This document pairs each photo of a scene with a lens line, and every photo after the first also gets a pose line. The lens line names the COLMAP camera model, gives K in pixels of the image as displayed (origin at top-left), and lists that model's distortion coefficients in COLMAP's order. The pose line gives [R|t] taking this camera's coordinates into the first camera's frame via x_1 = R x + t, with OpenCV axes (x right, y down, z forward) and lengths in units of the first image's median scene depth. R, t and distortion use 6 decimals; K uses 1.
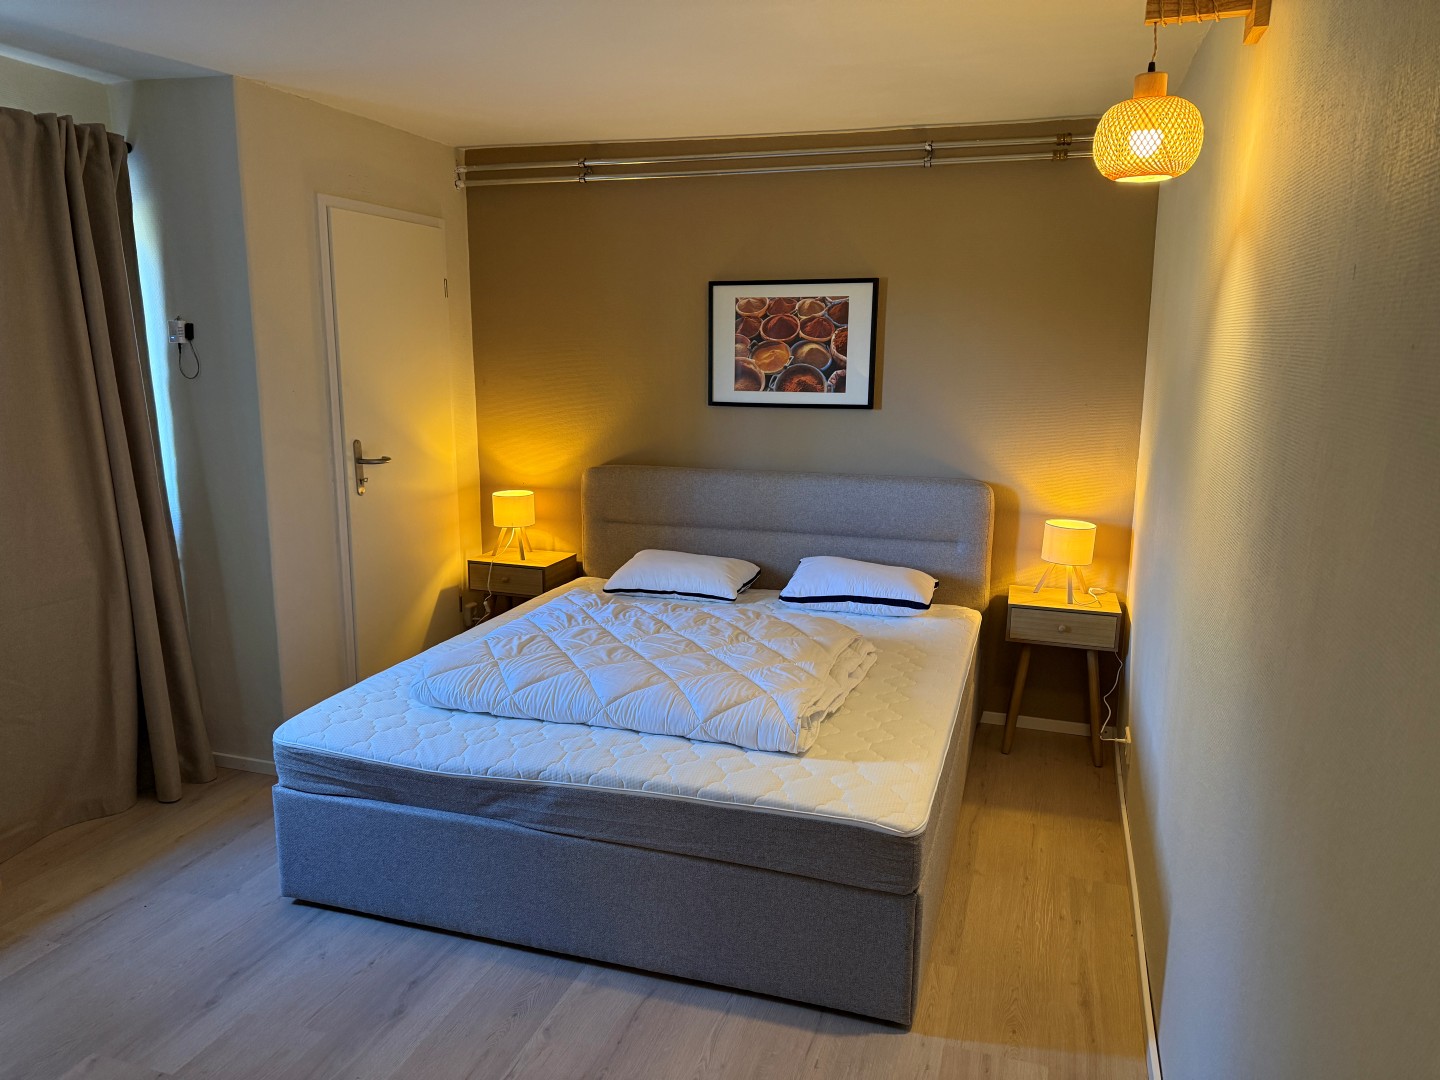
lens RADIAL K [[1002.5, 0, 729.0], [0, 1002.5, 540.9], [0, 0, 1]] dist [-0.003146, -0.005440]
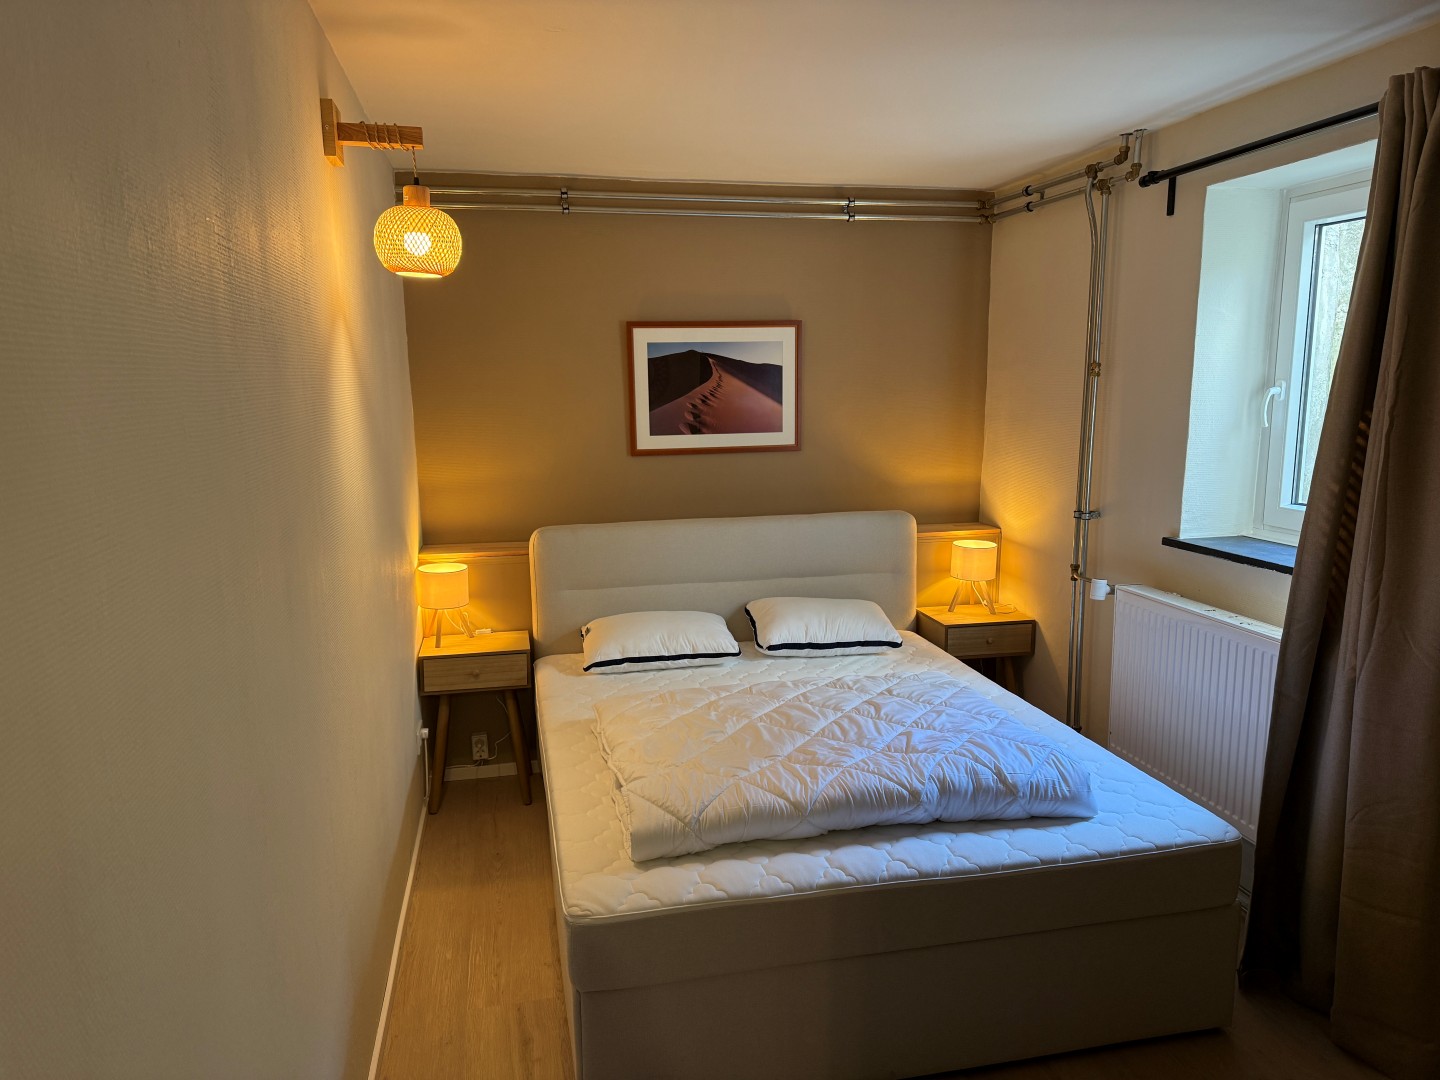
lens RADIAL K [[1002.5, 0, 722.7], [0, 1002.5, 543.4], [0, 0, 1]] dist [-0.003146, -0.005440]
pose [[0.864826, -0.089013, 0.494118, -0.439471], [0.109029, 0.993969, -0.011769, -0.034222], [-0.490090, 0.064051, 0.869315, 0.152142]]
